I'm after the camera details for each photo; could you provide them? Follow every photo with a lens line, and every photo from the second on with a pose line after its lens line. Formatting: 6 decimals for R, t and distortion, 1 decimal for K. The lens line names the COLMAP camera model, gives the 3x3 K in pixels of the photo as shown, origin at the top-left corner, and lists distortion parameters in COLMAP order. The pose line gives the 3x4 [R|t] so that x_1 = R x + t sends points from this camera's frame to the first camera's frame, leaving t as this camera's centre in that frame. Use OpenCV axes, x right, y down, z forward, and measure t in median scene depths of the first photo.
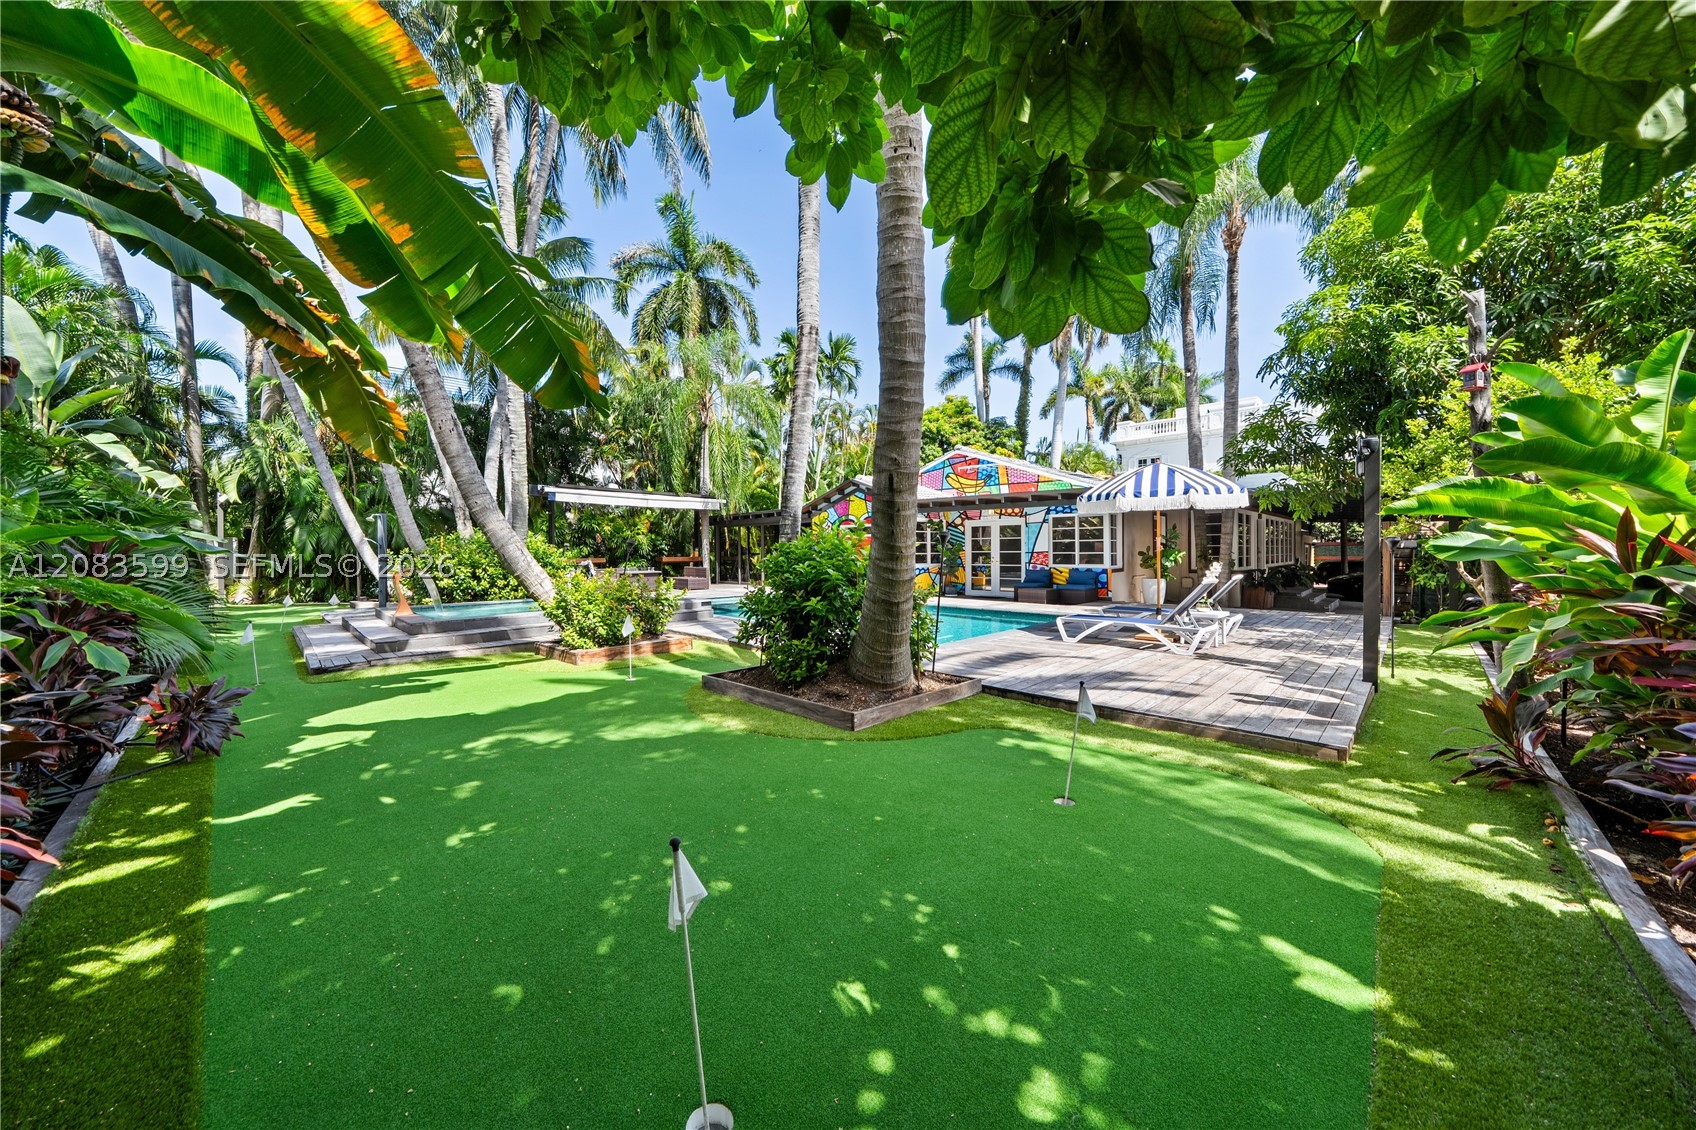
lens RADIAL K [[578.8, 0, 849.4], [0, 578.8, 562.8], [0, 0, 1]] dist [-0.000035, -0.000221]
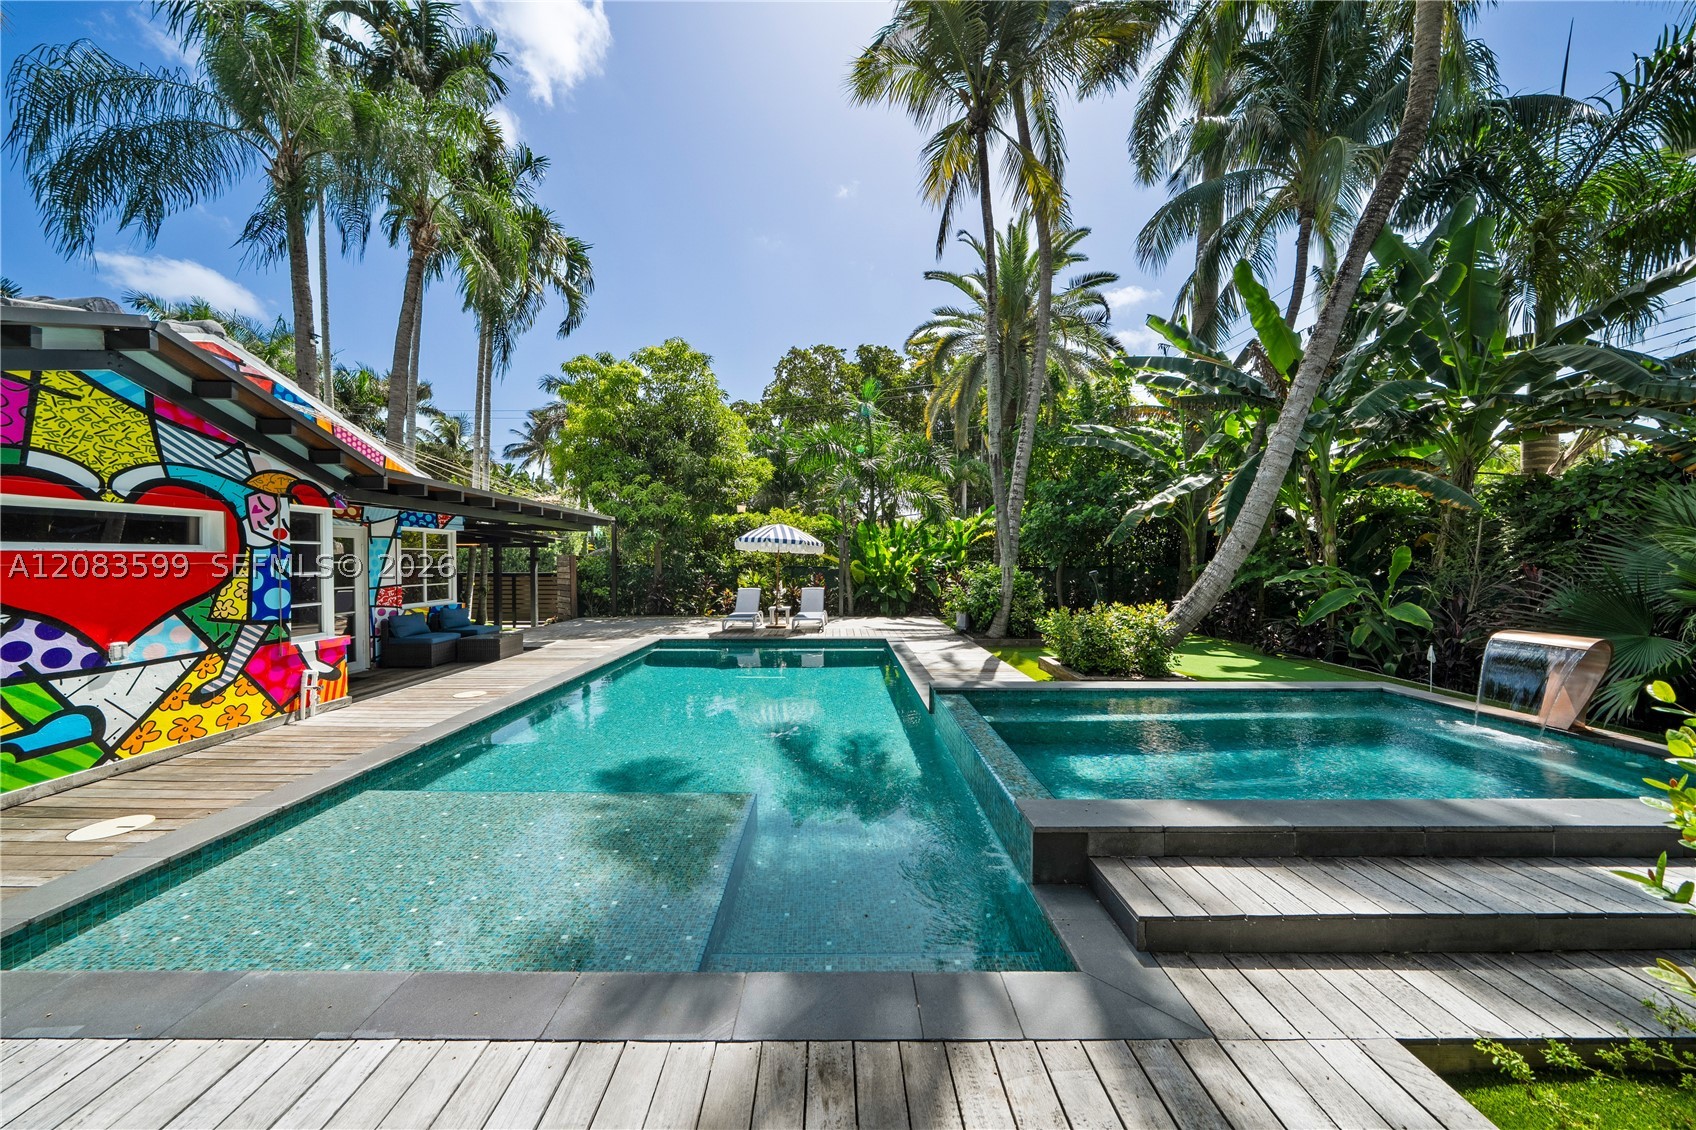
lens RADIAL K [[578.8, 0, 838.9], [0, 578.8, 564.8], [0, 0, 1]] dist [-0.000035, -0.000221]
pose [[-0.699023, -0.000409, 0.715099, -0.406080], [0.021631, 0.999530, 0.021717, -0.042034], [-0.714772, 0.030649, -0.698686, 1.041770]]
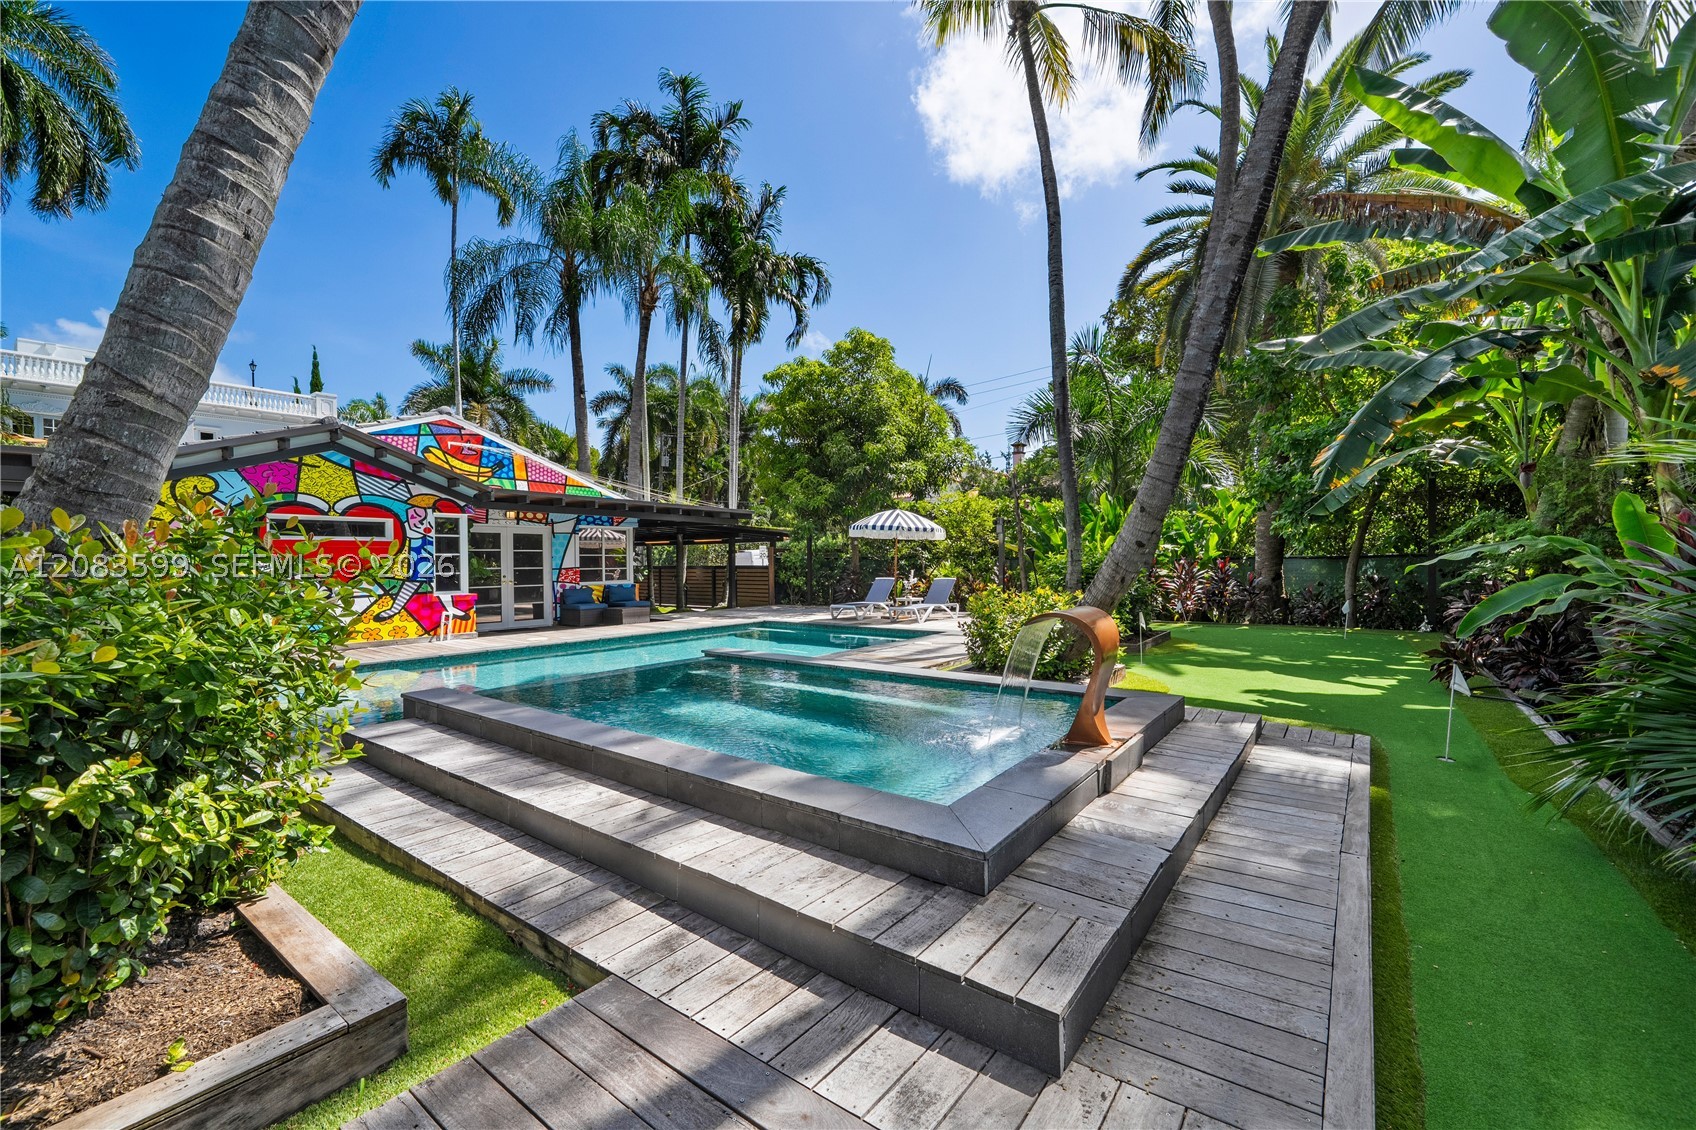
lens RADIAL K [[683.8, 0, 843.1], [0, 683.8, 561.3], [0, 0, 1]] dist [0.004476, -0.000069]
pose [[-0.126536, 0.006807, 0.991939, -0.679166], [0.032324, 0.999474, -0.002736, -0.012635], [-0.991435, 0.031717, -0.126690, 0.701996]]
